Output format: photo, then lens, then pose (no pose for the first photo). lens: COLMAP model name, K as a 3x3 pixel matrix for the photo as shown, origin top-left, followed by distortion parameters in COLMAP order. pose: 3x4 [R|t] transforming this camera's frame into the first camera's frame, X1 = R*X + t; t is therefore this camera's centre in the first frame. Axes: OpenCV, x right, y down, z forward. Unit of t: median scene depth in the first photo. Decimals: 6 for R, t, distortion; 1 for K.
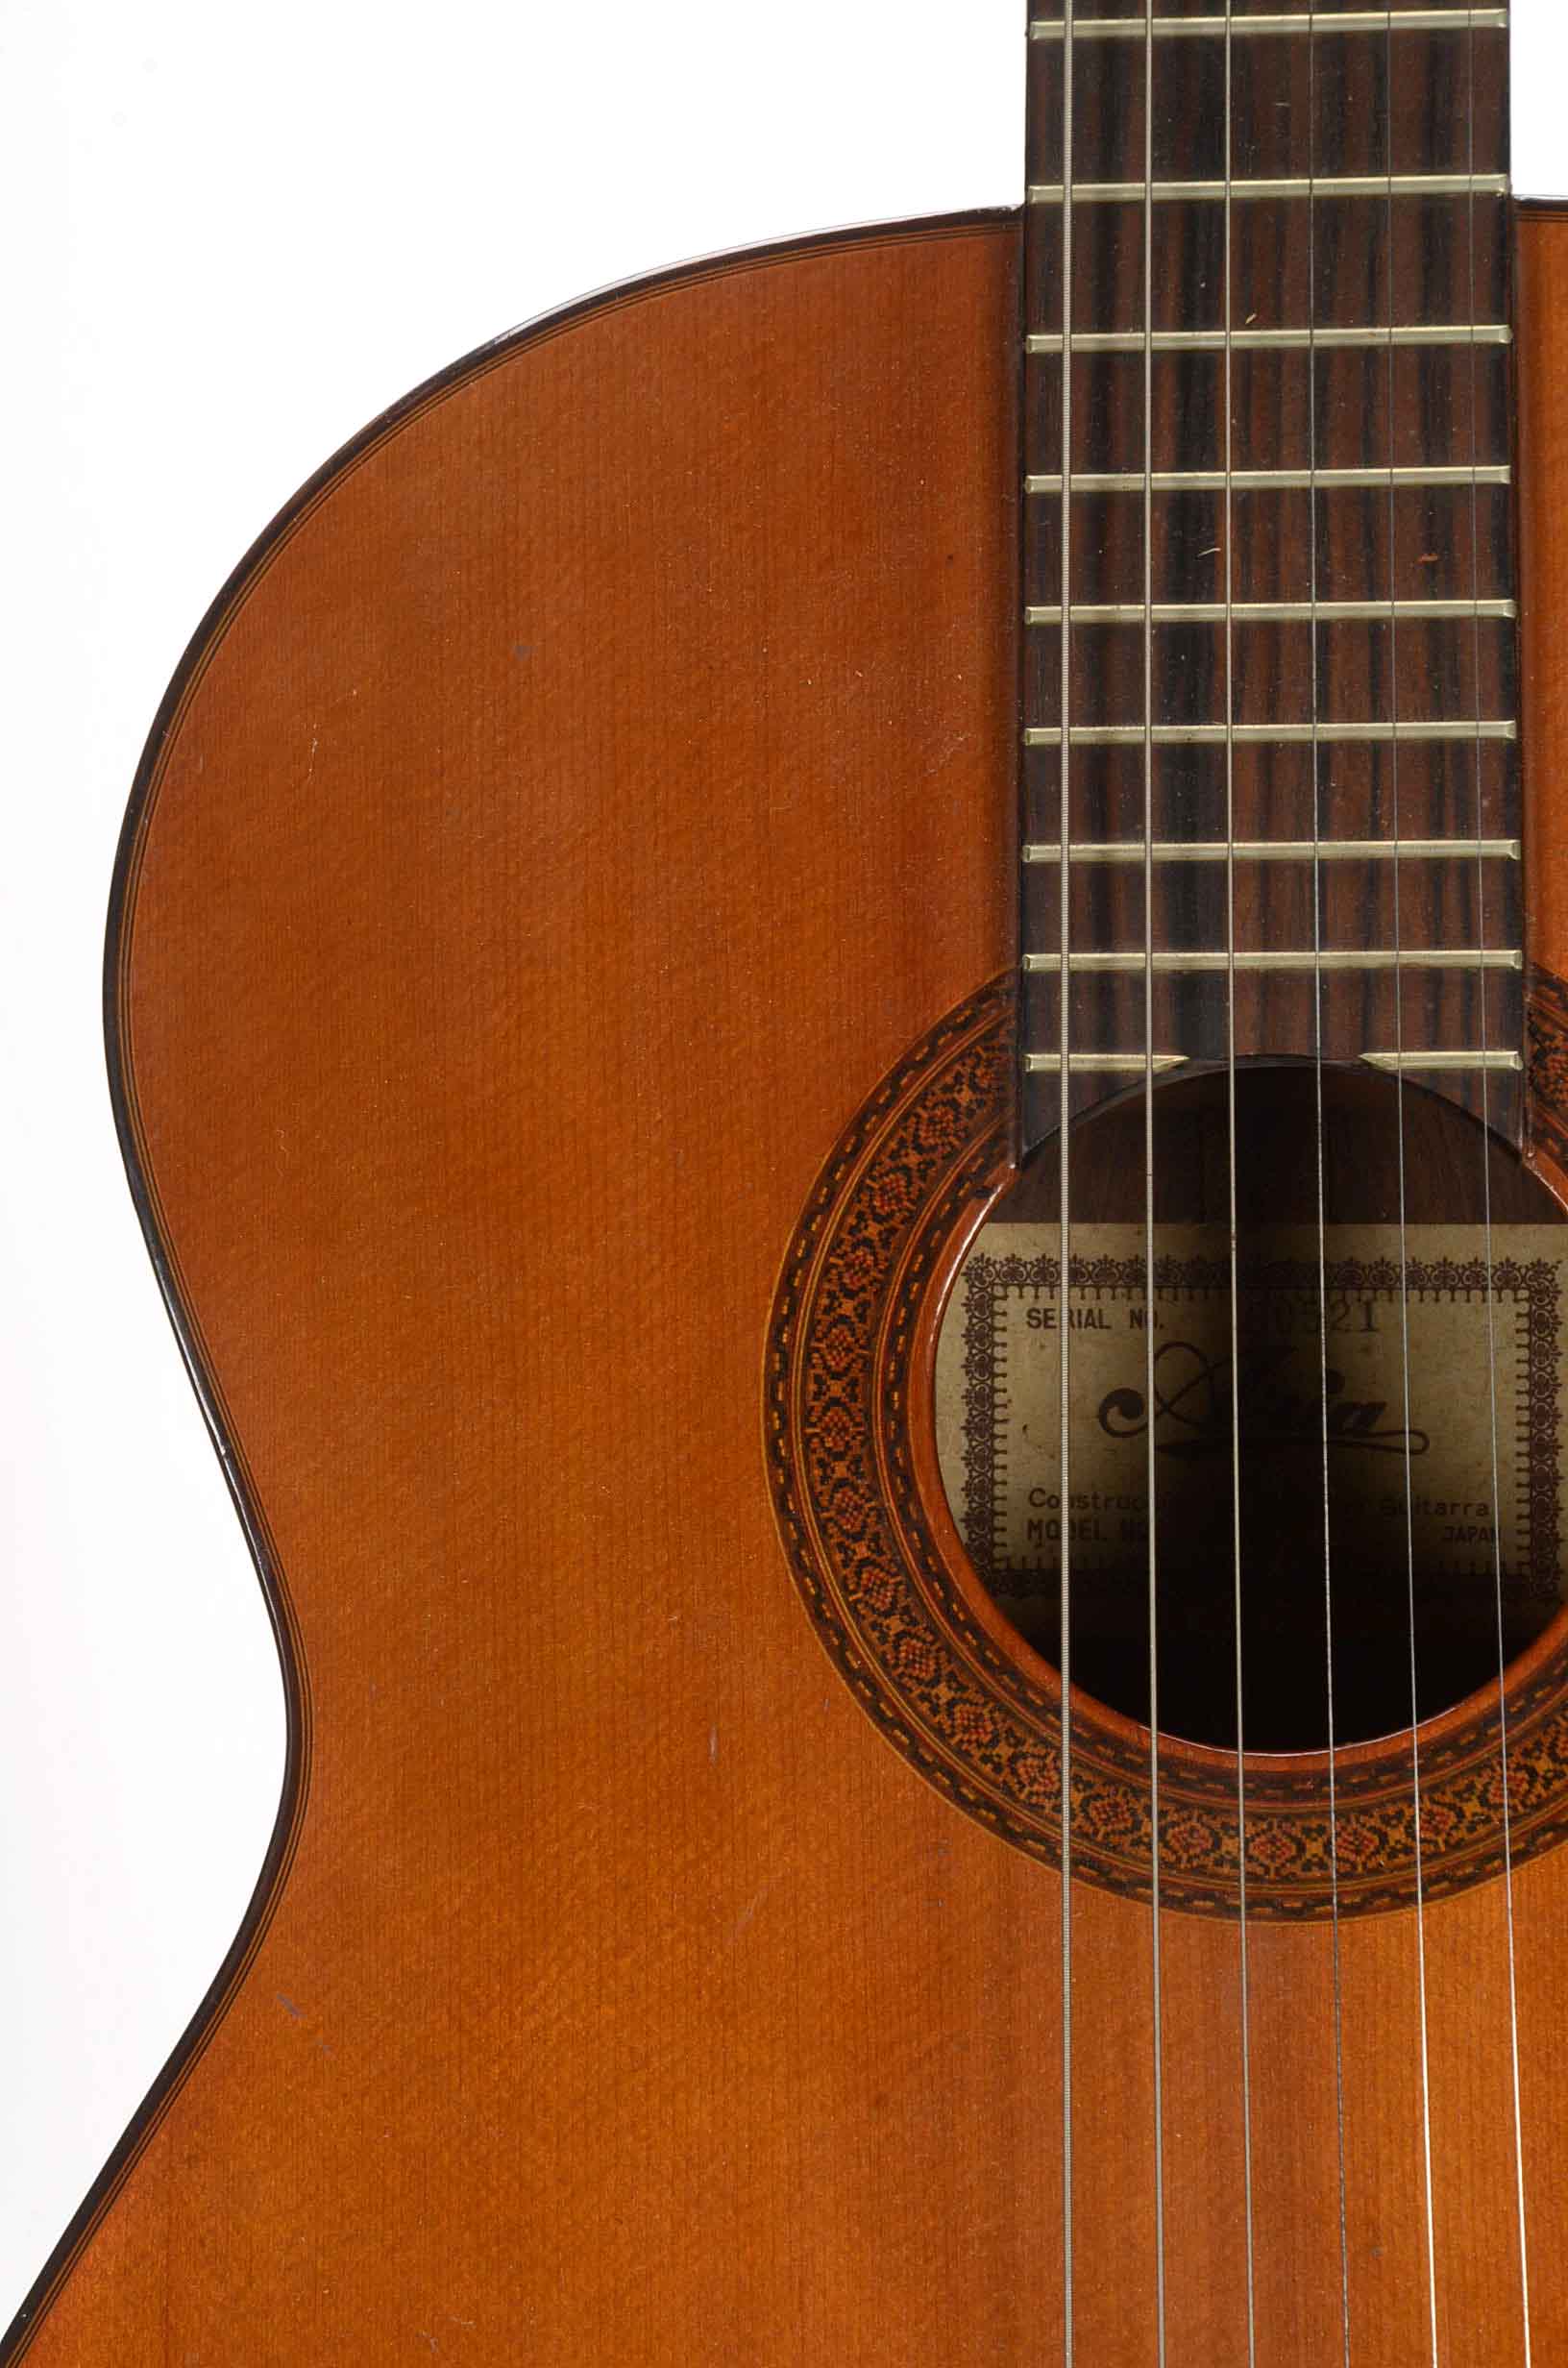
lens RADIAL K [[9464.7, 0, 795.5], [0, 9464.7, 1293.9], [0, 0, 1]] dist [1.208894, 0.000000]
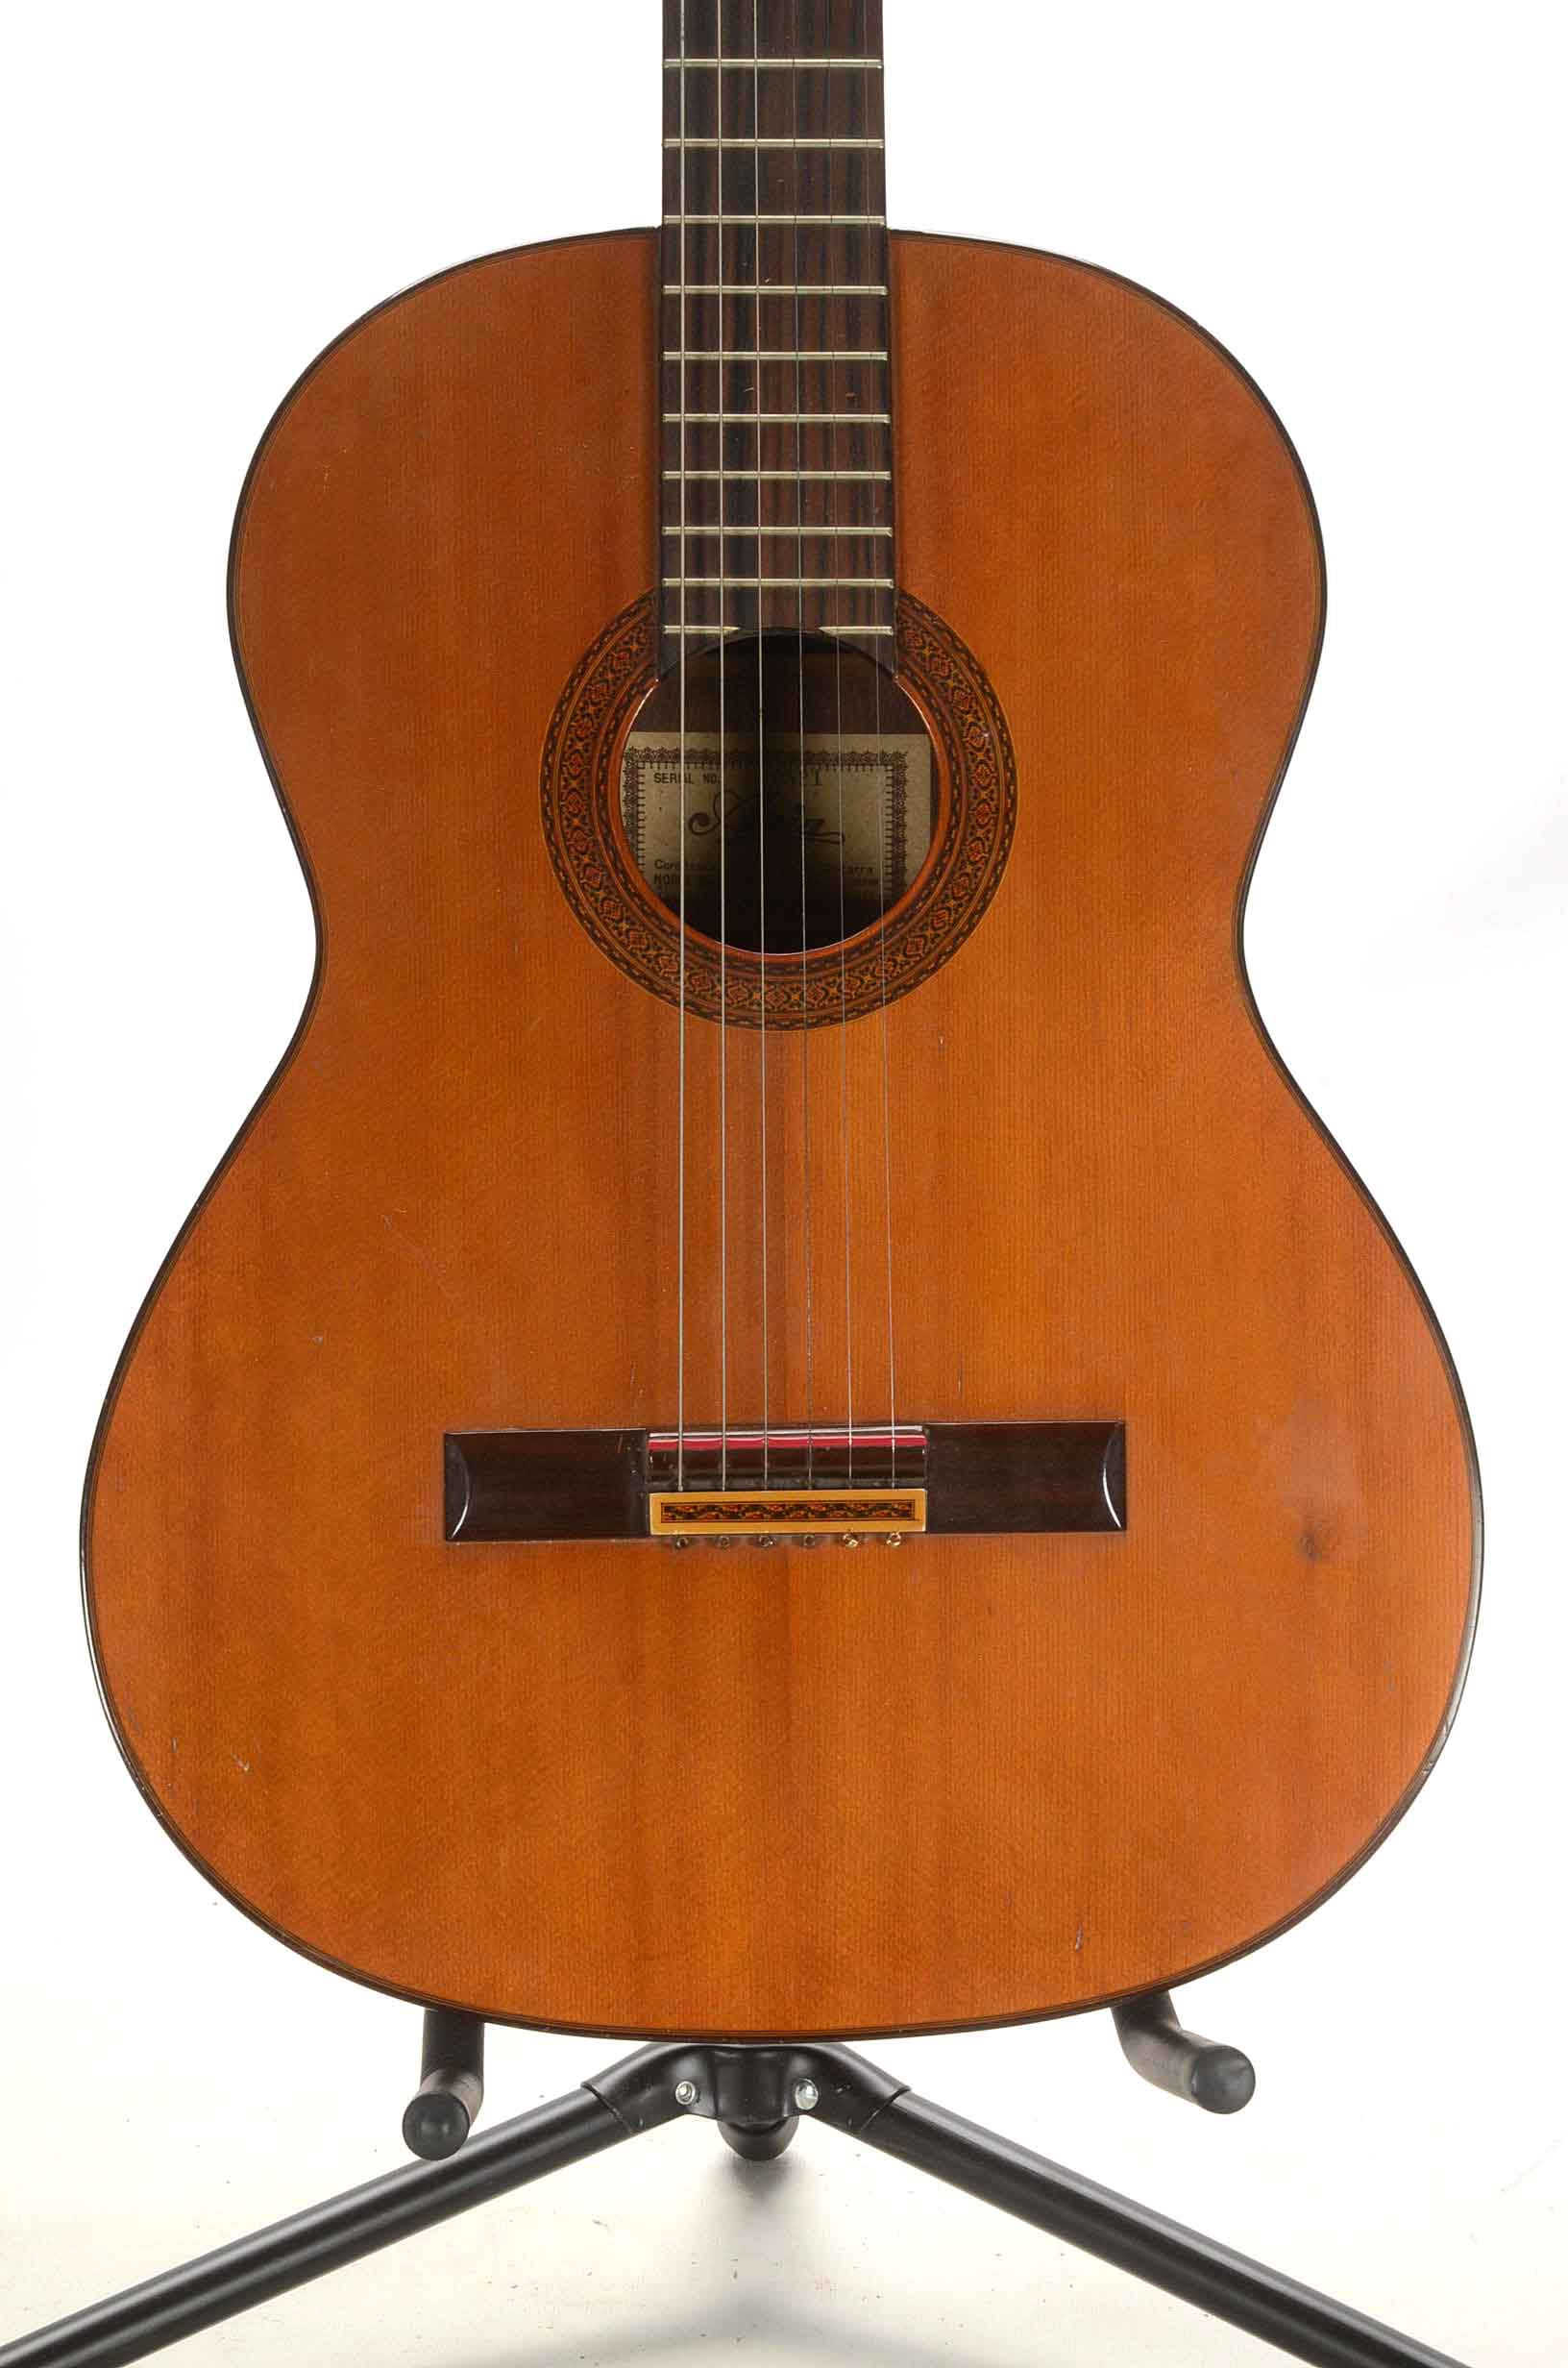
lens RADIAL K [[6943.3, 0, 780.4], [0, 6943.3, 1178.2], [0, 0, 1]] dist [1.022977, 0.000000]
pose [[0.997752, 0.005267, 0.066802, -0.053974], [-0.004781, 0.999961, -0.007429, 0.110634], [-0.066839, 0.007093, 0.997739, -0.571398]]
